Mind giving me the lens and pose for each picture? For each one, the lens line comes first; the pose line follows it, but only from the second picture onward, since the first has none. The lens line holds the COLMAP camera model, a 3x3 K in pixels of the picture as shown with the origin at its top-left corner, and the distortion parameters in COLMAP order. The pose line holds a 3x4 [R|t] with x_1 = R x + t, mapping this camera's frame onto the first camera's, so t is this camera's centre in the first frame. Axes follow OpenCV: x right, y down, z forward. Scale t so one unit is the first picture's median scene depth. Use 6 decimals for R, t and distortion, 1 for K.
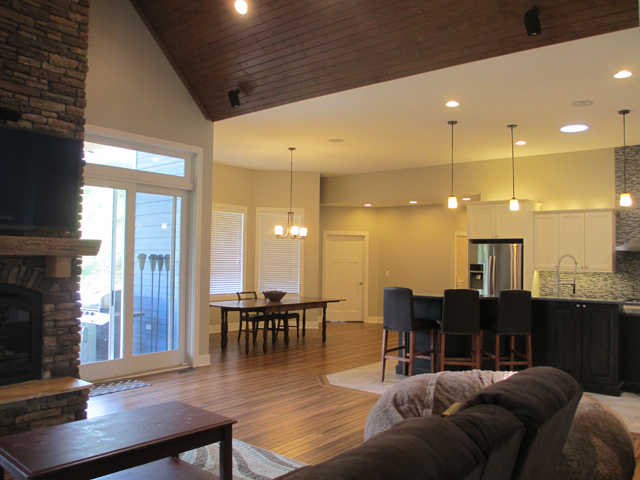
lens RADIAL K [[544.0, 0, 318.9], [0, 544.0, 230.9], [0, 0, 1]] dist [-0.051398, 0.010024]
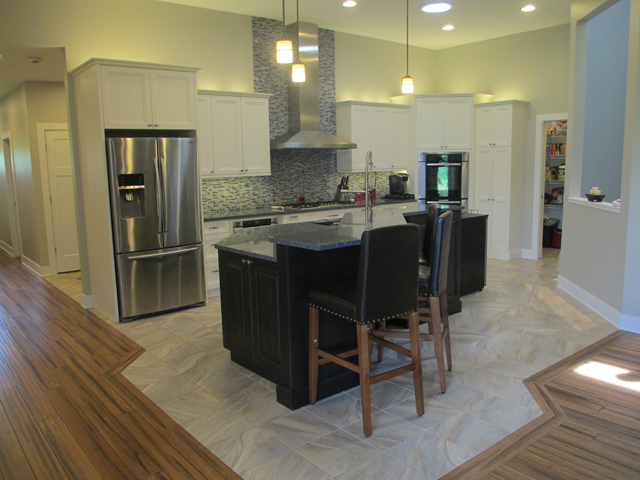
lens RADIAL K [[537.4, 0, 302.3], [0, 537.4, 236.4], [0, 0, 1]] dist [-0.066424, 0.003134]
pose [[0.237622, -0.159656, 0.958147, -0.269959], [-0.012451, 0.985818, 0.167354, 0.037109], [-0.971278, -0.051697, 0.232264, 0.865261]]
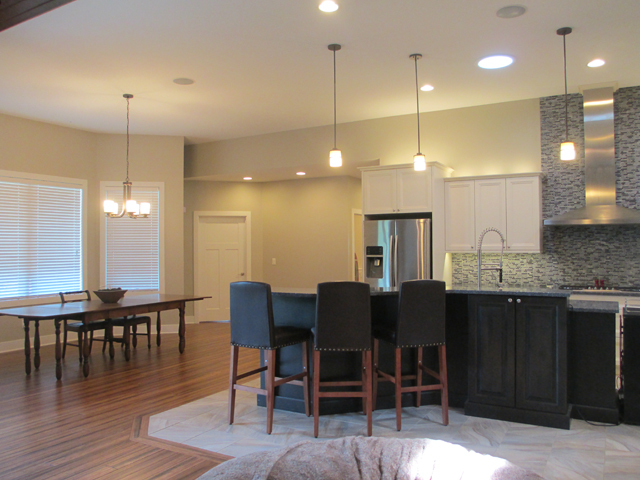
lens RADIAL K [[544.0, 0, 318.9], [0, 544.0, 230.9], [0, 0, 1]] dist [-0.051398, 0.010024]
pose [[0.987180, -0.018649, 0.158520, 0.109087], [0.015570, 0.999666, 0.020648, 0.026556], [-0.158852, -0.017915, 0.987140, 0.296324]]
